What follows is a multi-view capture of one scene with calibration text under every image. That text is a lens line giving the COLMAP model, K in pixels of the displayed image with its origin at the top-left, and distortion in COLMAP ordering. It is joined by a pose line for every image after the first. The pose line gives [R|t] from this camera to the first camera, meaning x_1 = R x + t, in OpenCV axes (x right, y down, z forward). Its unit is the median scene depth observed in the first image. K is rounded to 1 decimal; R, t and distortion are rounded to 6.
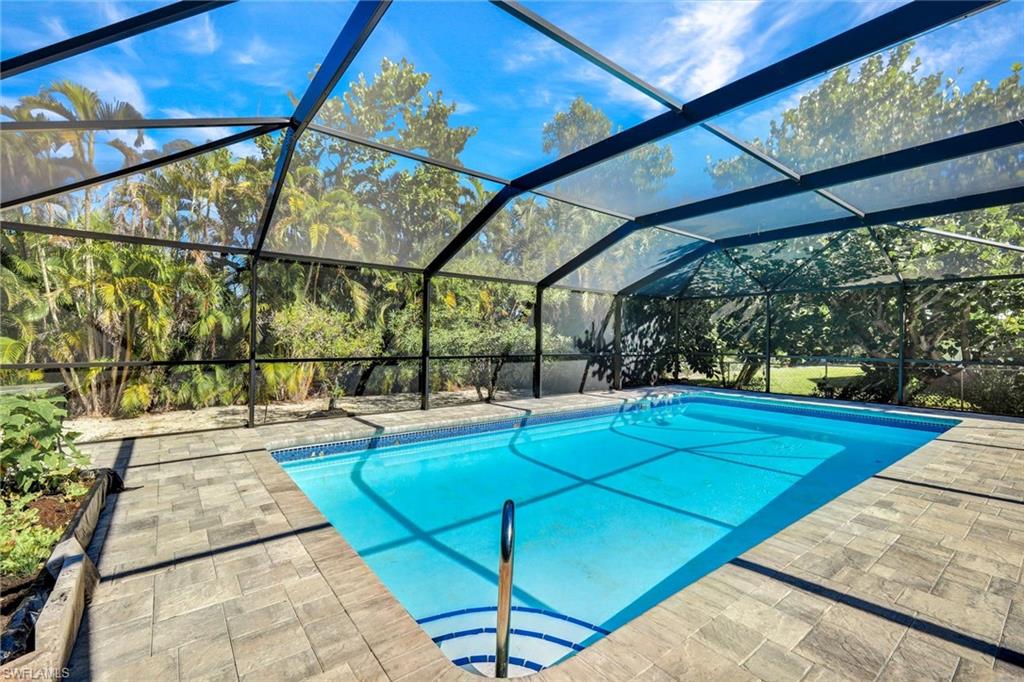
lens RADIAL K [[446.8, 0, 512.6], [0, 446.8, 334.3], [0, 0, 1]] dist [0.007273, -0.000372]
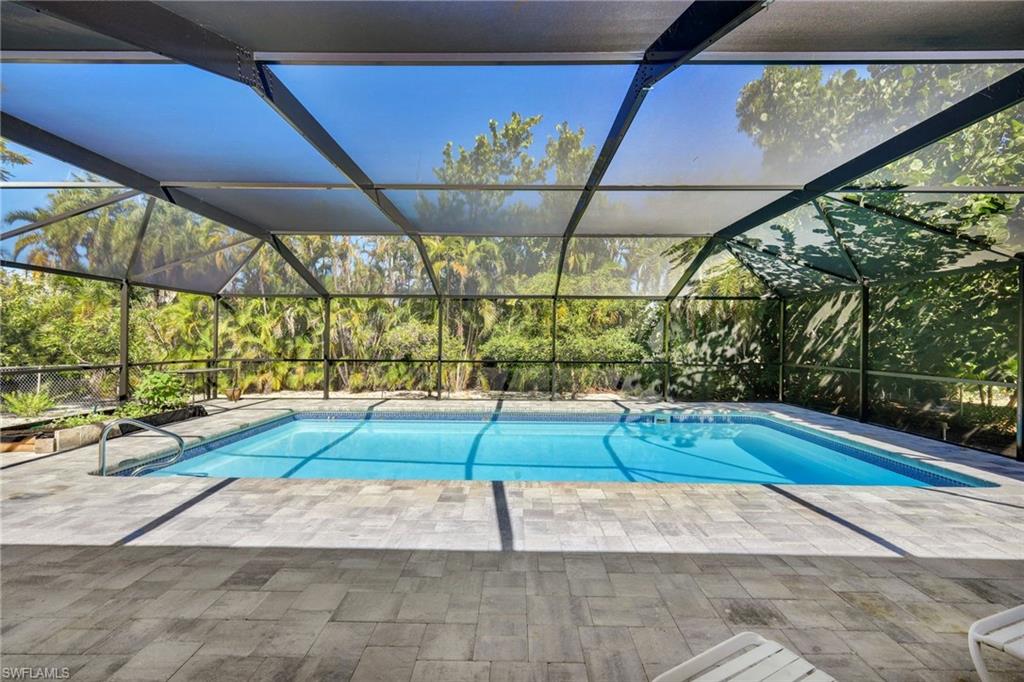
lens RADIAL K [[446.8, 0, 512.6], [0, 446.8, 334.3], [0, 0, 1]] dist [0.007273, -0.000372]
pose [[0.783610, -0.009479, -0.621180, 0.539180], [0.006904, 0.999955, -0.006549, -0.011971], [0.621214, 0.000843, 0.783640, 0.062012]]
